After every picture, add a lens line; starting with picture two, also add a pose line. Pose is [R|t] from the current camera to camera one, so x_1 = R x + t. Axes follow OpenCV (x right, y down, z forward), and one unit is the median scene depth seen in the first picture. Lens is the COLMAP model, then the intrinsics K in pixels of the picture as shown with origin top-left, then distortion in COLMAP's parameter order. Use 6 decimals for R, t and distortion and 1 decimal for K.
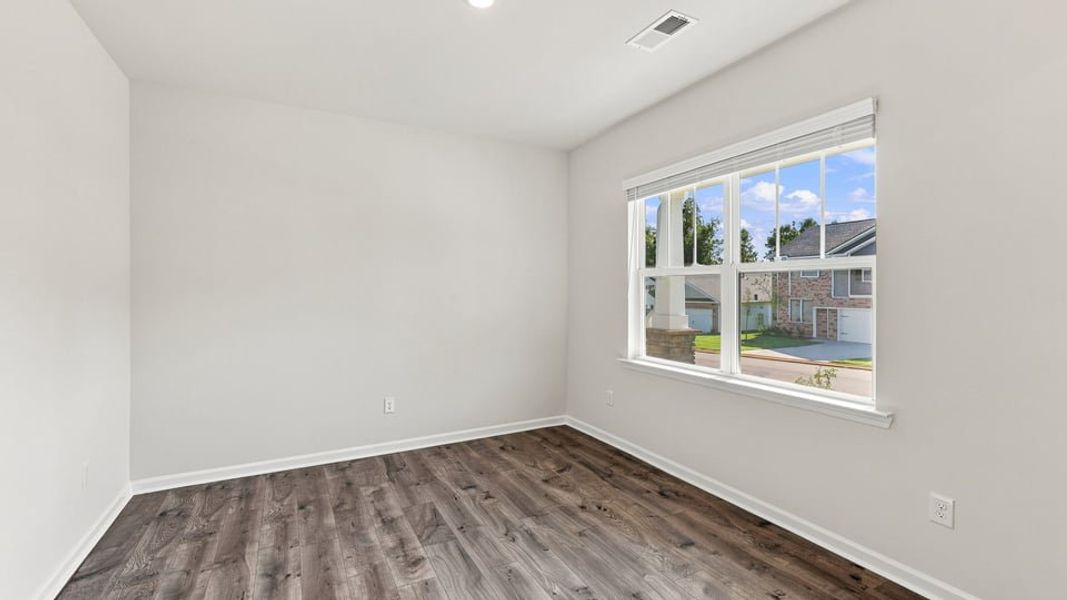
lens RADIAL K [[457.3, 0, 518.7], [0, 457.3, 296.8], [0, 0, 1]] dist [0.009191, -0.001408]
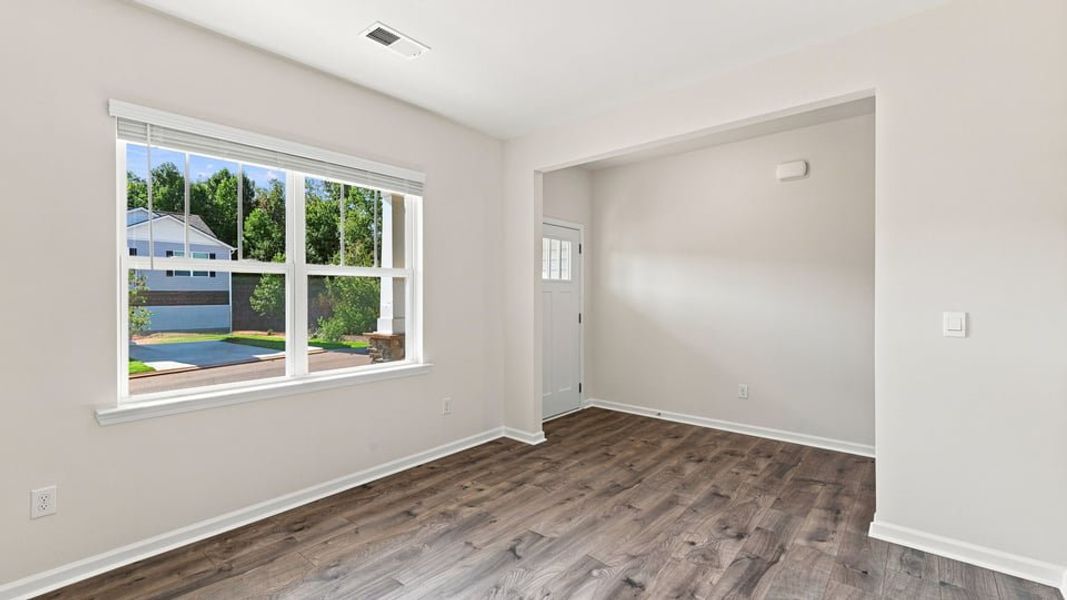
lens RADIAL K [[457.3, 0, 538.4], [0, 457.3, 295.4], [0, 0, 1]] dist [0.009191, -0.001408]
pose [[-0.398437, 0.000457, 0.917196, -0.618251], [0.016597, 0.999840, 0.006712, -0.002224], [-0.917046, 0.017897, -0.398381, 0.885929]]
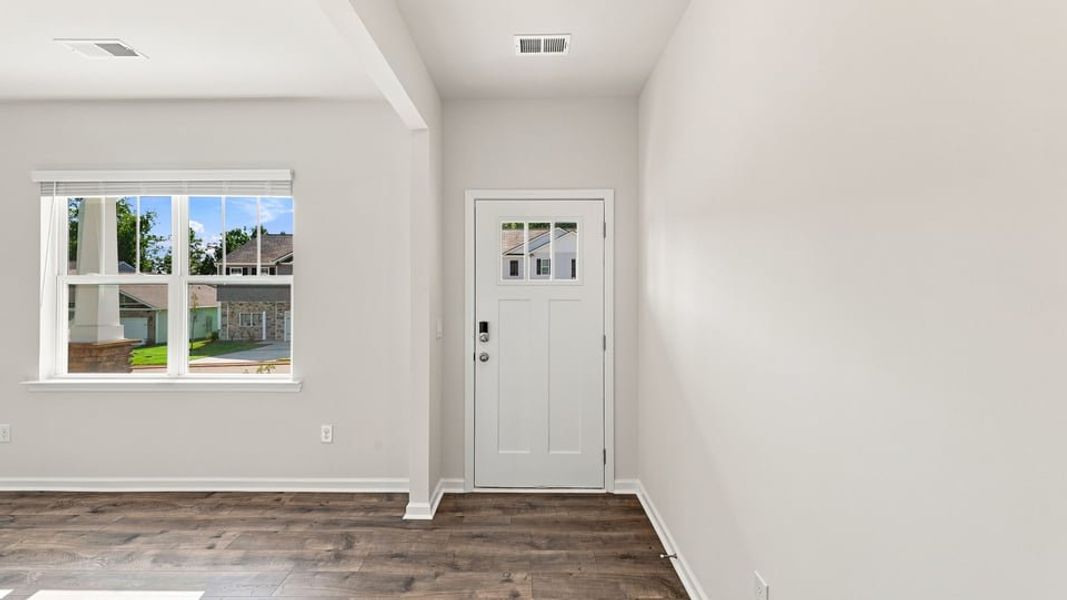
lens RADIAL K [[457.3, 0, 530.3], [0, 457.3, 286.6], [0, 0, 1]] dist [0.009191, -0.001408]
pose [[0.457580, 0.016249, 0.889020, -0.132328], [0.012037, 0.999628, -0.024465, -0.007257], [-0.889087, 0.021896, 0.457214, -0.254463]]
